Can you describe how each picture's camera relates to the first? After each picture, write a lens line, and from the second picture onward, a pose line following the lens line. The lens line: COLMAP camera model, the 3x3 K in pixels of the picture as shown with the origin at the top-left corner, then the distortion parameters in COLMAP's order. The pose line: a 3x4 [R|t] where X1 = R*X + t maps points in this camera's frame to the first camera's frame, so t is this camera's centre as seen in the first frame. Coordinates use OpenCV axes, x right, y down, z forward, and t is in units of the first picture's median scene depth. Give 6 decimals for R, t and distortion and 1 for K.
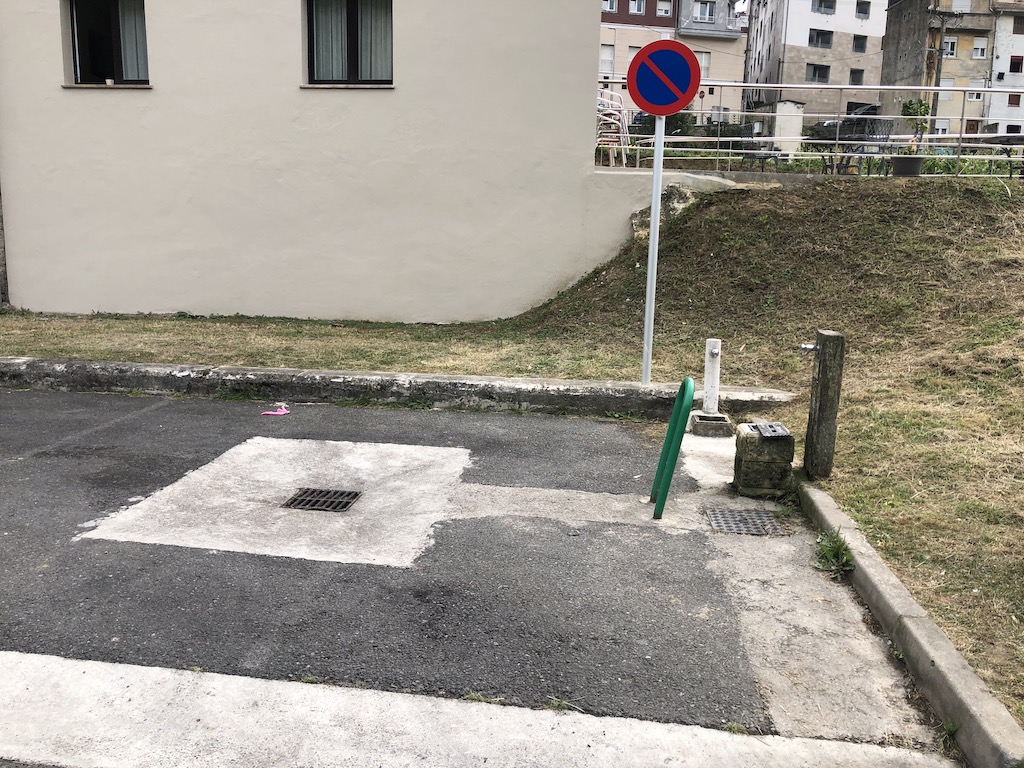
lens RADIAL K [[848.1, 0, 513.3], [0, 848.1, 383.4], [0, 0, 1]] dist [0.001808, -0.009513]
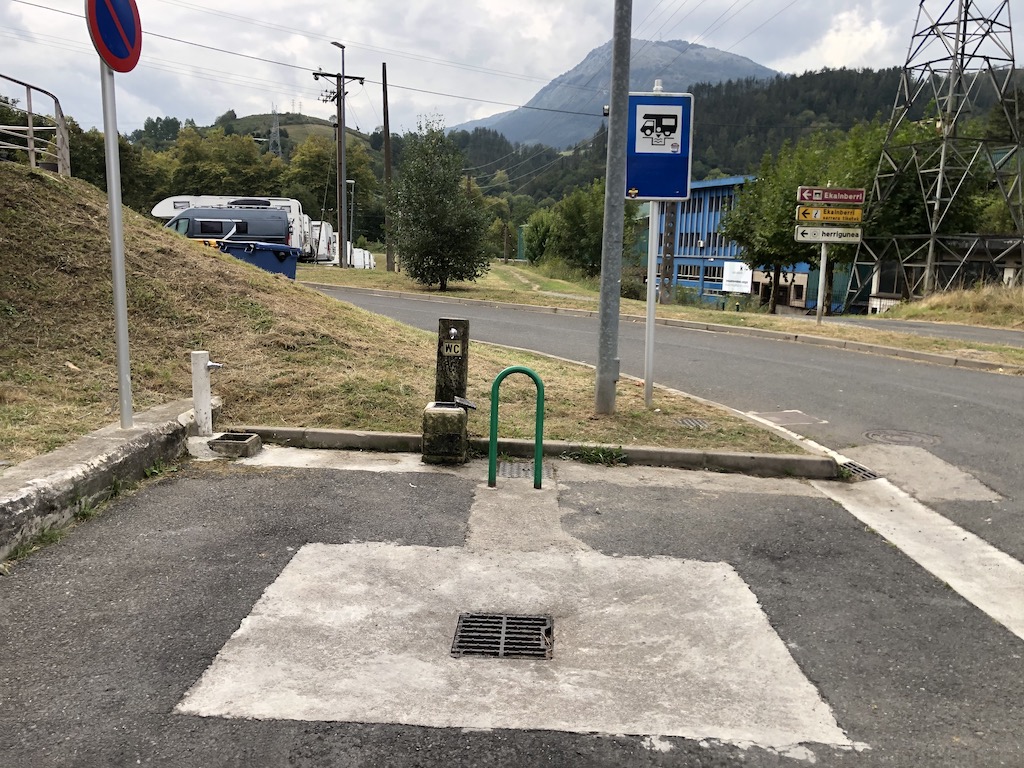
lens RADIAL K [[848.1, 0, 513.9], [0, 848.1, 386.1], [0, 0, 1]] dist [0.001808, -0.009513]
pose [[-0.072269, -0.189901, 0.979140, -0.883581], [0.146390, 0.969055, 0.198750, -0.196671], [-0.986584, 0.157700, -0.042233, 1.030596]]
